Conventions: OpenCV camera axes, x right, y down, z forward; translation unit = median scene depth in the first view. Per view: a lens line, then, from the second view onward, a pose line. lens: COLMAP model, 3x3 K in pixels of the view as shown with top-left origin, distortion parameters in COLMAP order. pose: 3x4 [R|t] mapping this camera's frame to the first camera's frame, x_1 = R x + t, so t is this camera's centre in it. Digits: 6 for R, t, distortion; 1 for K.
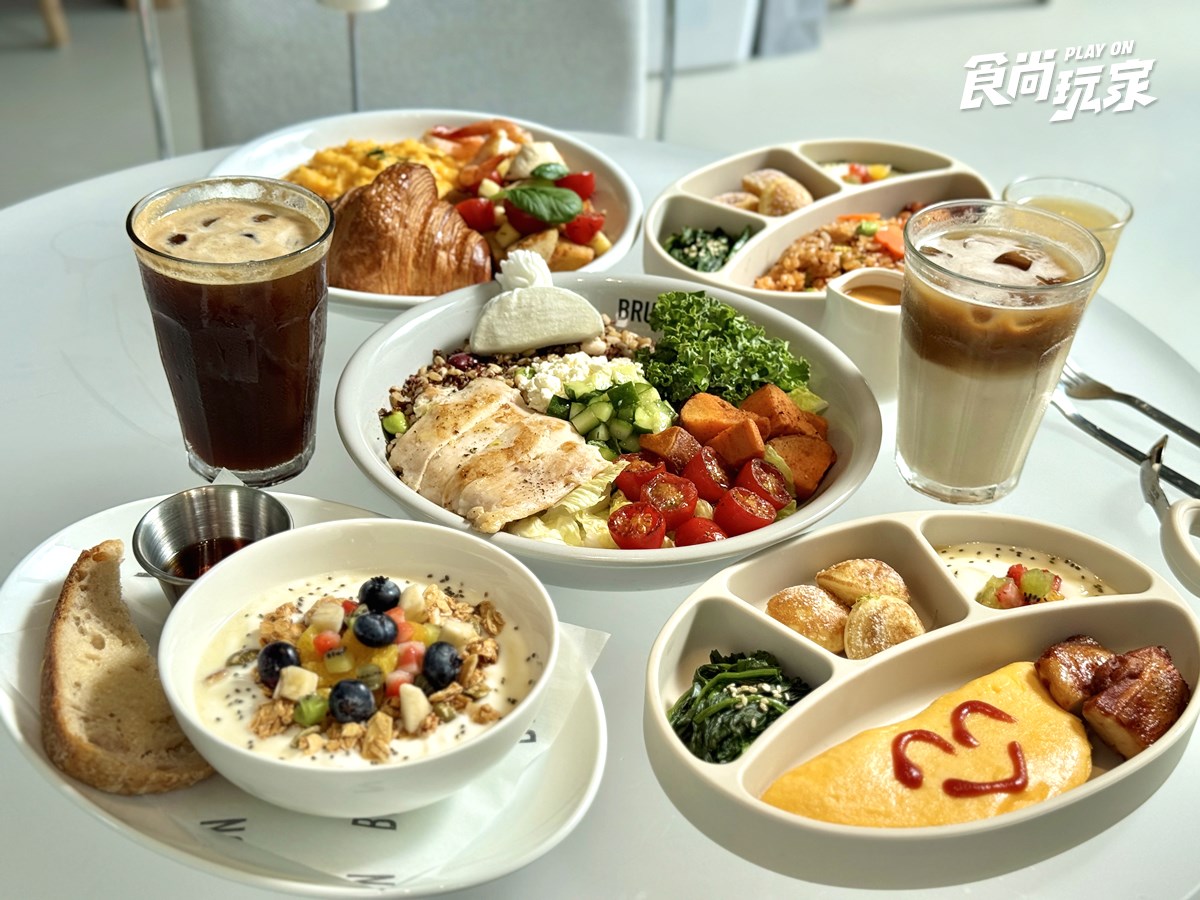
lens RADIAL K [[1558.7, 0, 600.0], [0, 1558.7, 450.0], [0, 0, 1]] dist [0.011258, -0.002712]
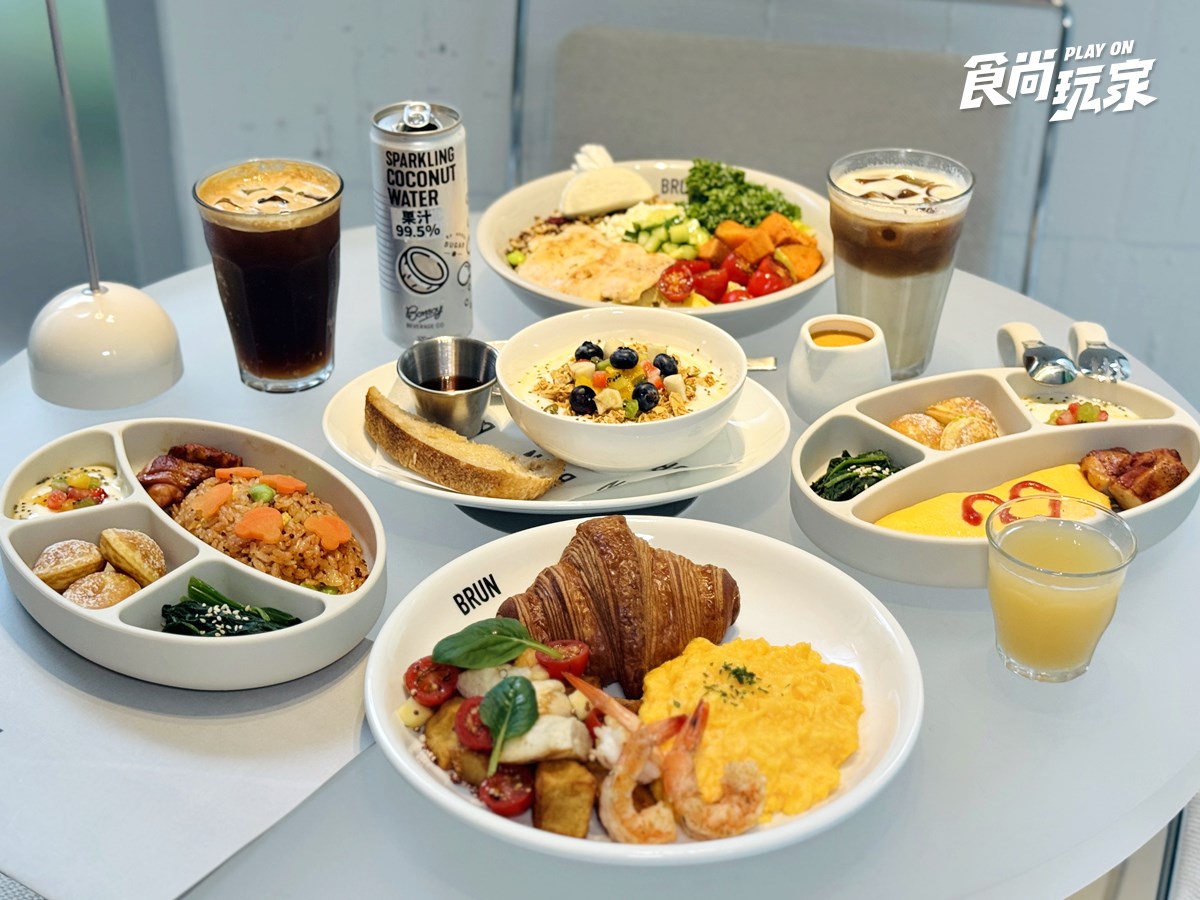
lens RADIAL K [[1664.9, 0, 600.0], [0, 1664.9, 450.0], [0, 0, 1]] dist [0.035121, 0.036093]
pose [[0.998132, -0.060486, 0.008553, -0.073430], [0.060786, 0.997320, -0.040717, 0.211891], [-0.006067, 0.041161, 0.999134, -0.492618]]
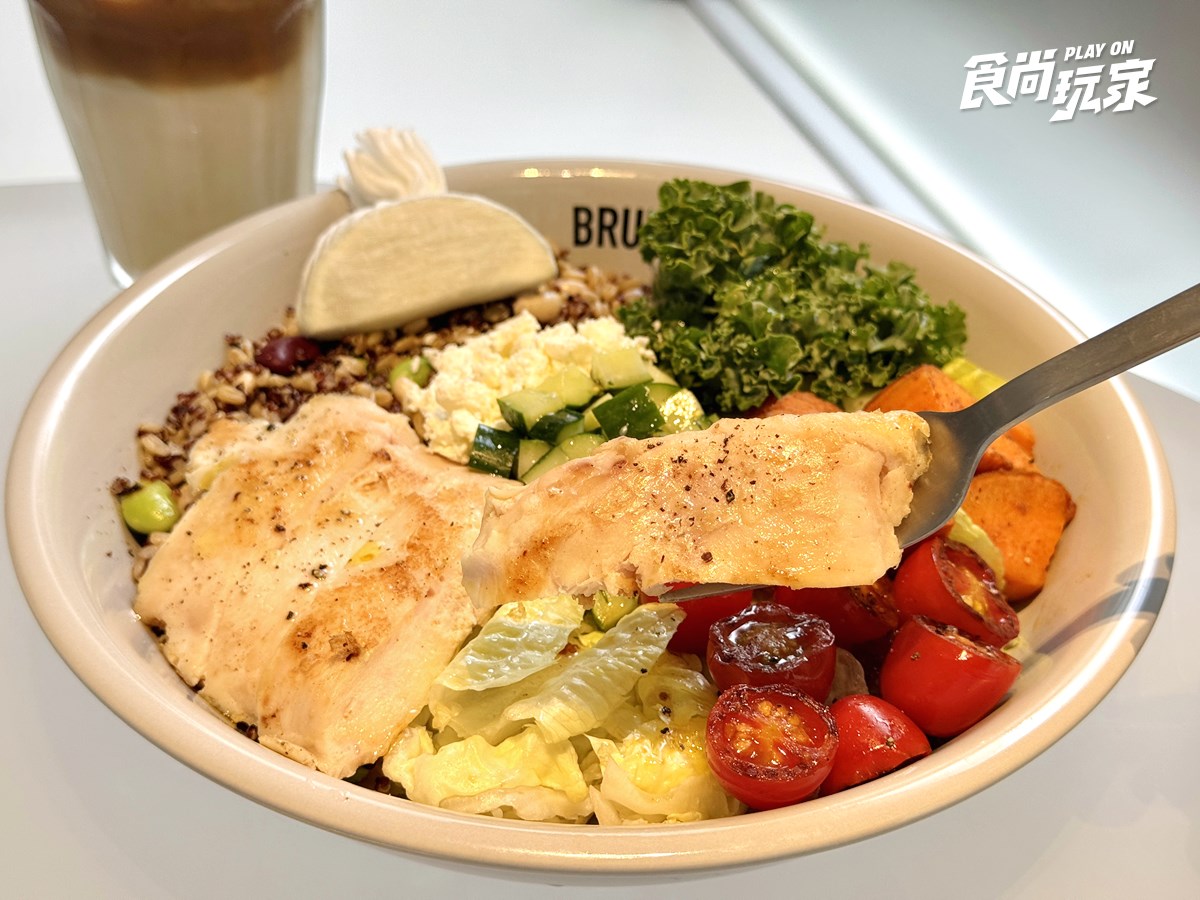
lens RADIAL K [[1664.9, 0, 600.0], [0, 1664.9, 450.0], [0, 0, 1]] dist [0.035121, 0.036093]
pose [[0.993916, -0.081332, 0.074271, -0.029330], [0.076630, 0.994997, 0.064099, -0.053193], [-0.079112, -0.058017, 0.995176, 0.454219]]
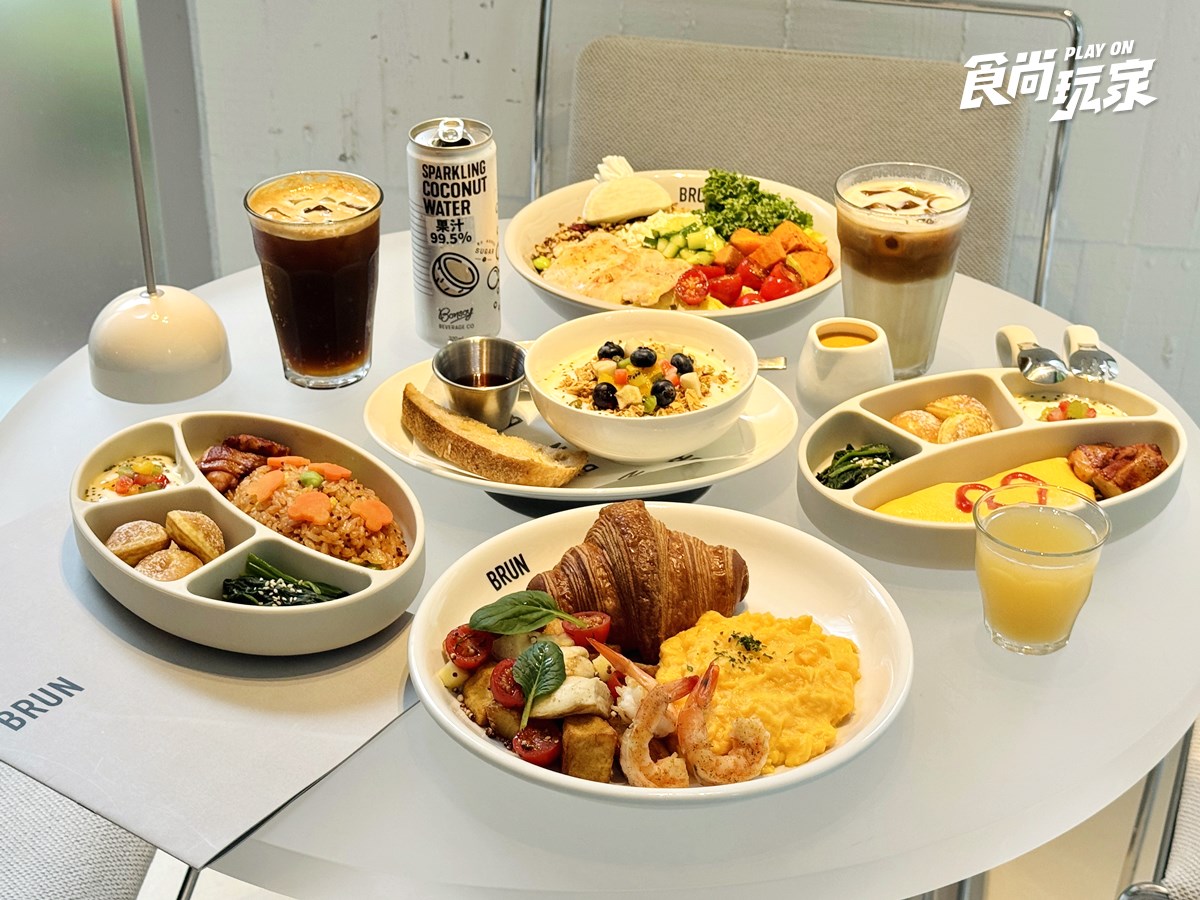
lens RADIAL K [[1712.6, 0, 598.0], [0, 1712.6, 405.5], [0, 0, 1]] dist [-0.005055, -0.002858]
pose [[0.998404, -0.056442, -0.001914, -0.076371], [0.056169, 0.995953, -0.070163, 0.225393], [0.005866, 0.069943, 0.997534, -0.609204]]
